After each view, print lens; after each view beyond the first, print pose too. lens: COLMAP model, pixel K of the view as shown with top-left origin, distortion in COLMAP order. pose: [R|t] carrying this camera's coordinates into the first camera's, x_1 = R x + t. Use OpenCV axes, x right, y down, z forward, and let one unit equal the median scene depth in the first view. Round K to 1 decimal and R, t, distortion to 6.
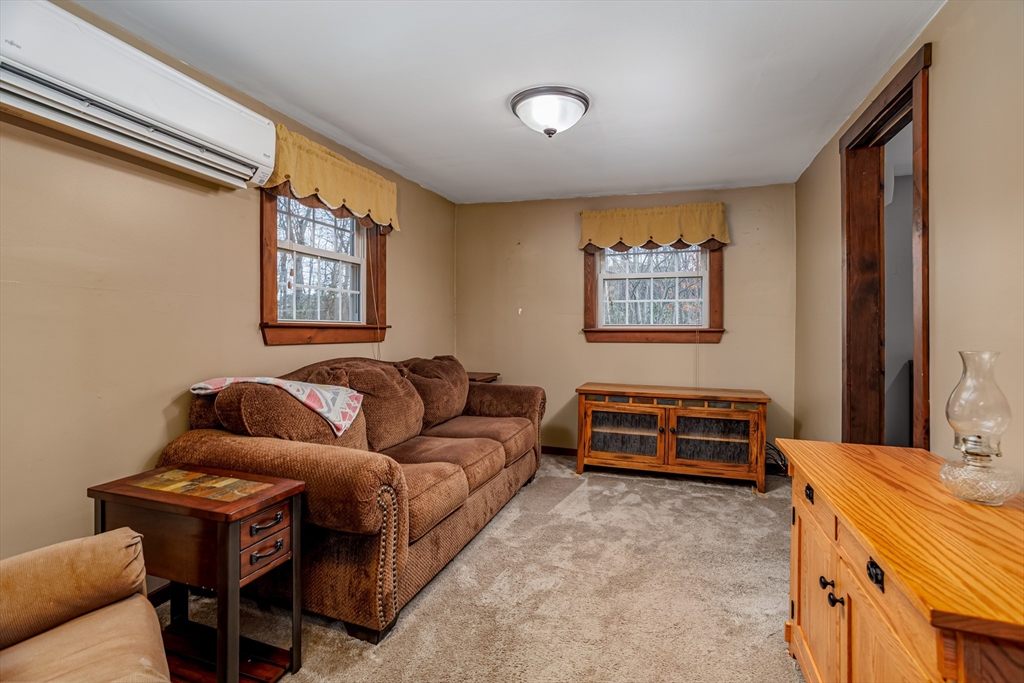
lens RADIAL K [[491.9, 0, 510.2], [0, 491.9, 336.4], [0, 0, 1]] dist [-0.051028, 0.026801]
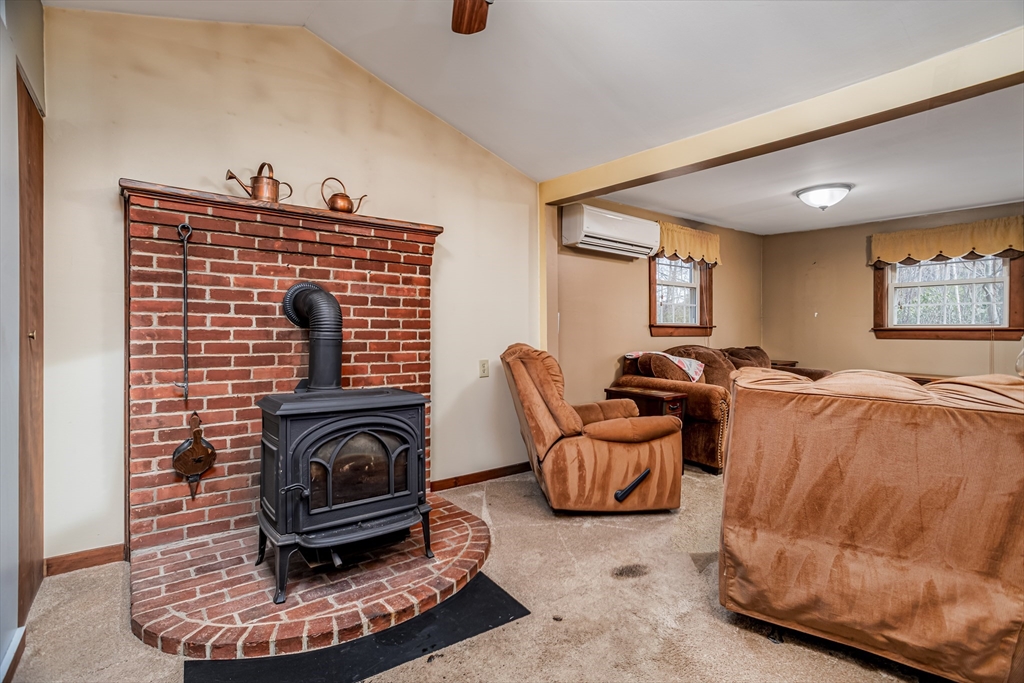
lens RADIAL K [[498.2, 0, 514.1], [0, 498.2, 333.8], [0, 0, 1]] dist [-0.049138, 0.026913]
pose [[0.835157, 0.006207, -0.549976, 0.110396], [-0.008324, 0.999964, -0.001355, 0.013350], [0.549948, 0.005710, 0.835179, -0.853013]]
